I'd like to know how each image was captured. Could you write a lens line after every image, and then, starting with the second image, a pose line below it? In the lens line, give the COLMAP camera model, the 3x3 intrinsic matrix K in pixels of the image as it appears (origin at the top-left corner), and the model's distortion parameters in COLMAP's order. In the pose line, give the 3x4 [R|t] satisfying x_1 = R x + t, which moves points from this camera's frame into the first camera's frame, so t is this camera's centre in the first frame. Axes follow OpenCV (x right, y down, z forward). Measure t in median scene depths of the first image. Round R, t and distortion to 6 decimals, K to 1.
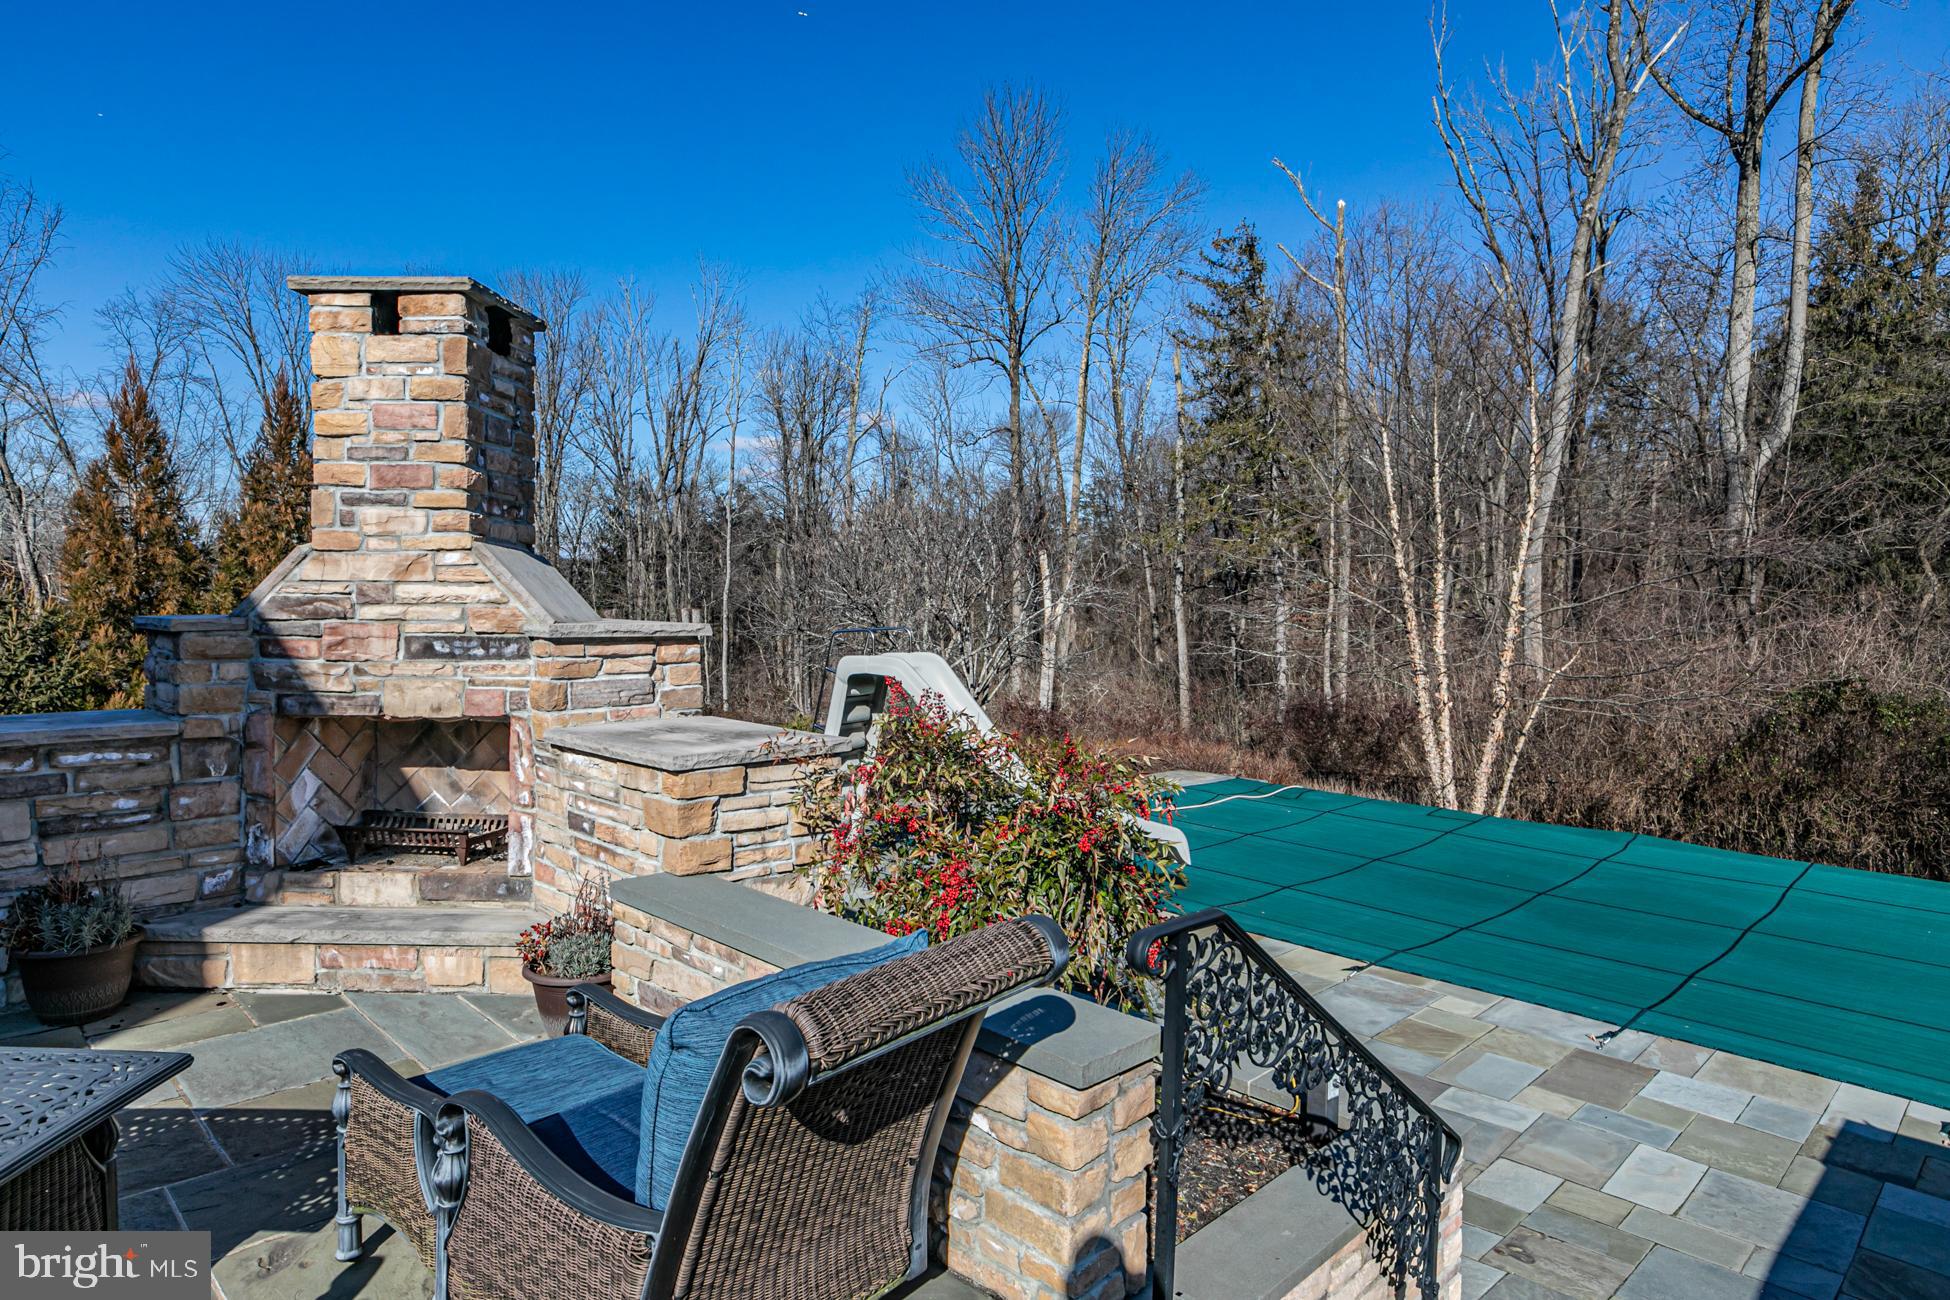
lens RADIAL K [[1157.9, 0, 969.4], [0, 1157.9, 644.6], [0, 0, 1]] dist [-0.009059, 0.001769]
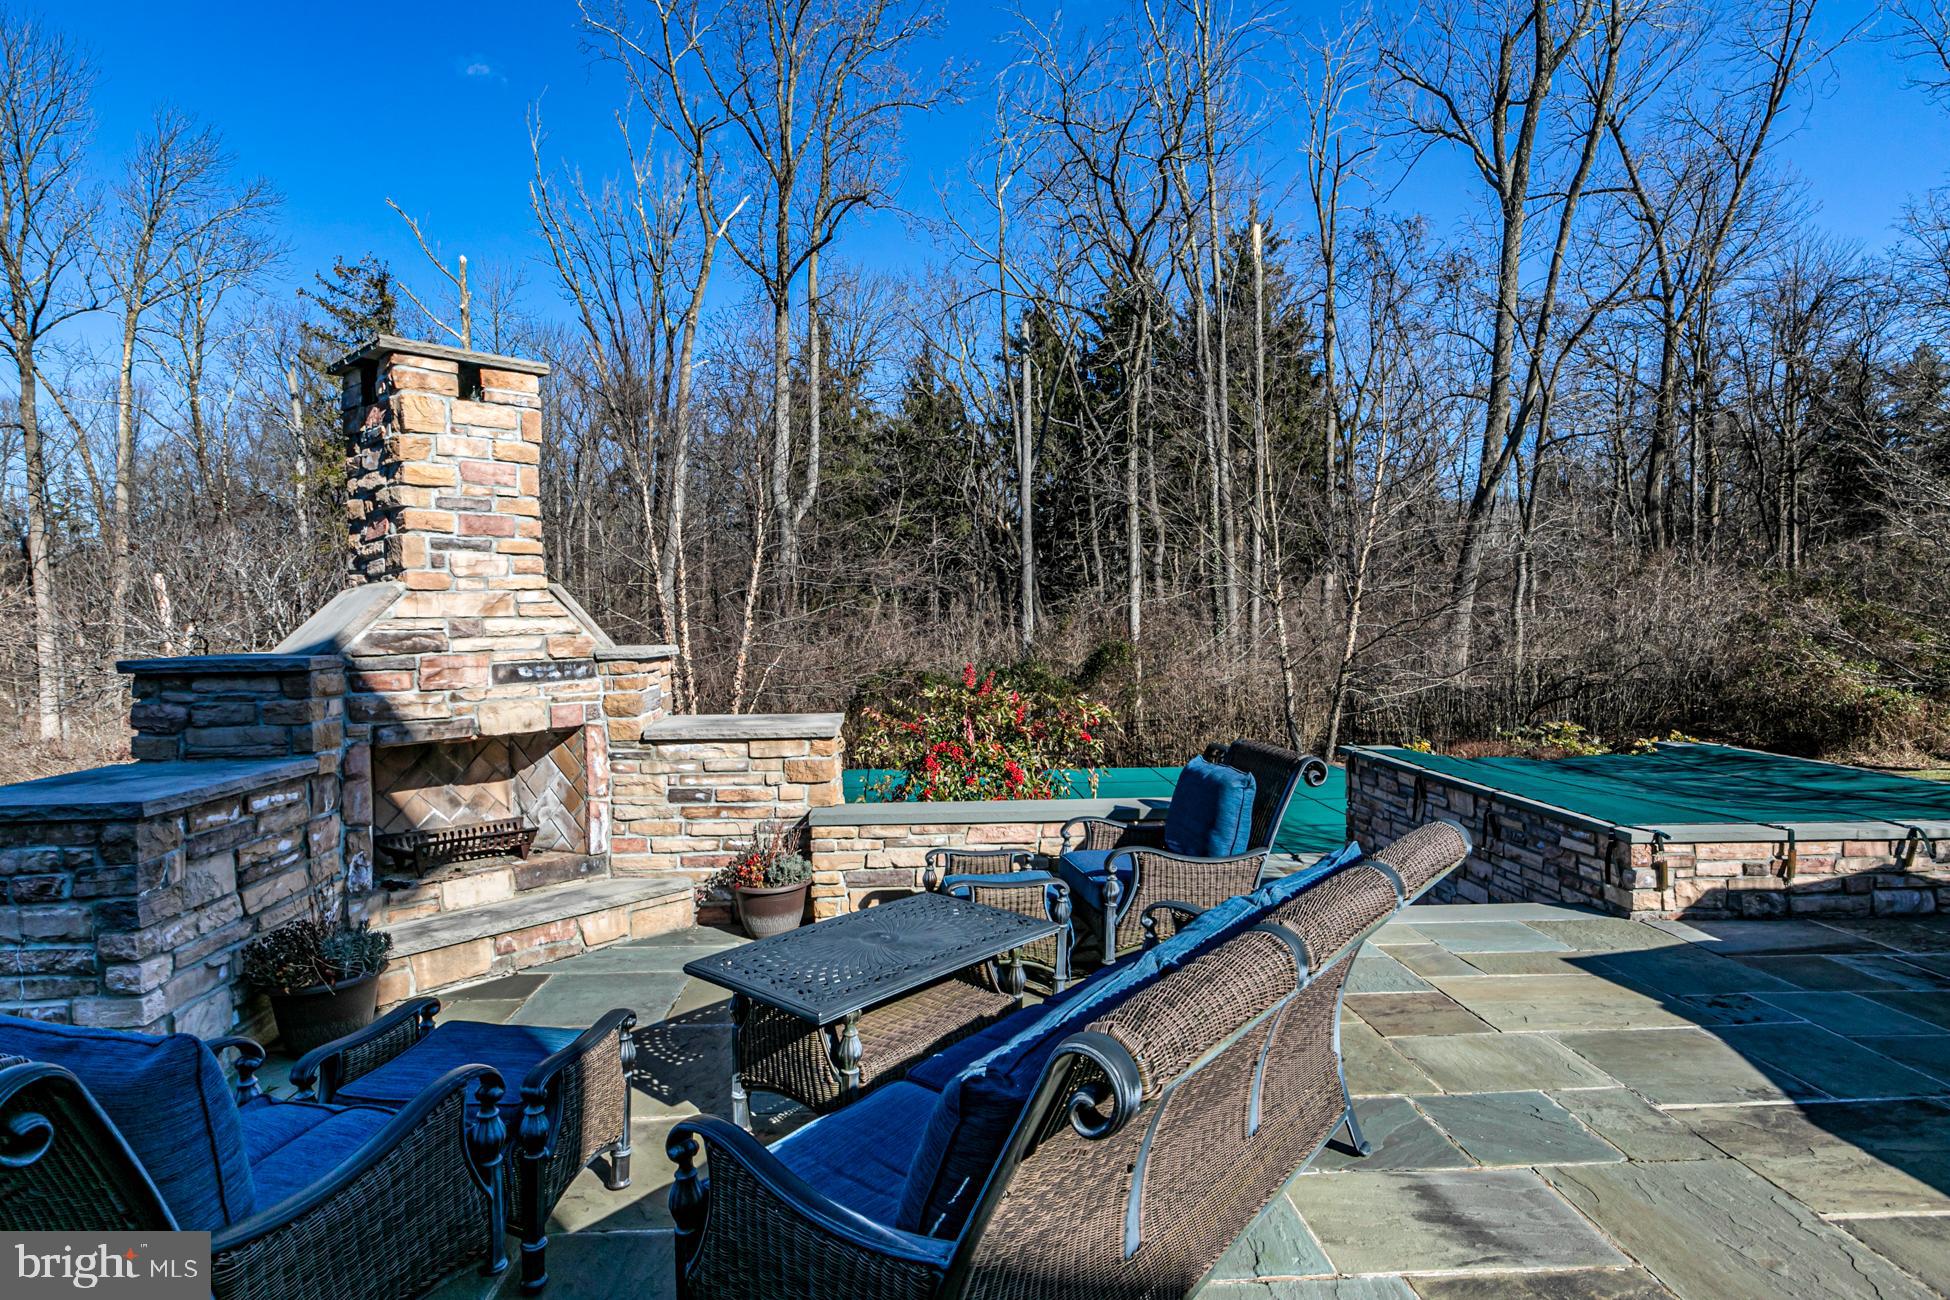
lens RADIAL K [[1043.2, 0, 978.2], [0, 1043.2, 642.9], [0, 0, 1]] dist [-0.000509, -0.000374]
pose [[0.657636, -0.037723, 0.752391, -0.951982], [0.049458, 0.998753, 0.006846, -0.012175], [-0.751711, 0.032709, 0.658681, -0.045542]]
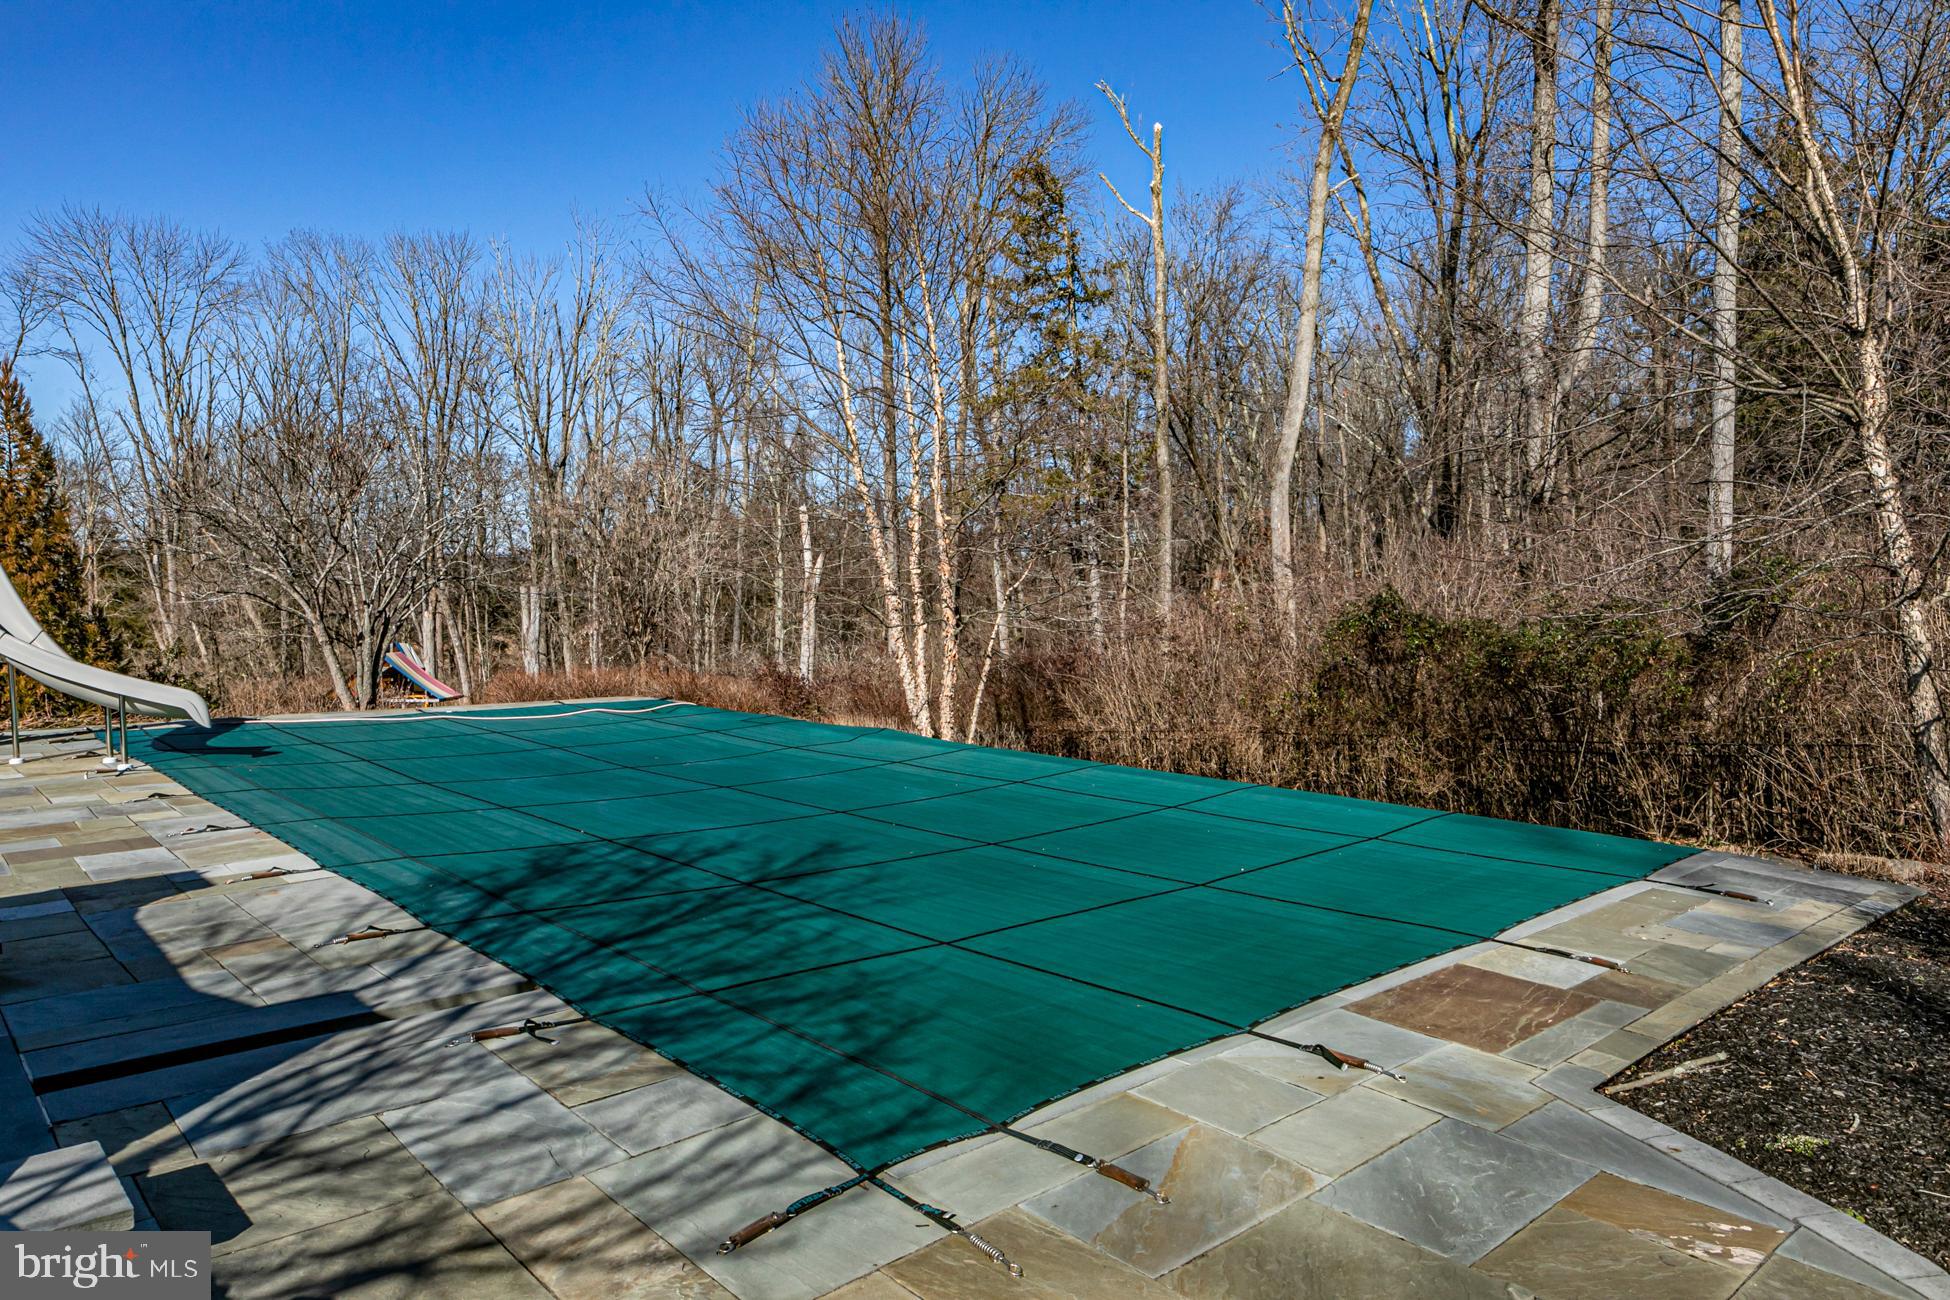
lens RADIAL K [[1292.1, 0, 975.4], [0, 1292.1, 651.7], [0, 0, 1]] dist [-0.005073, -0.002107]
pose [[0.998201, -0.006014, -0.059649, 1.974841], [0.006025, 0.999982, 0.000004, 0.273888], [0.059648, -0.000363, 0.998219, -0.240421]]
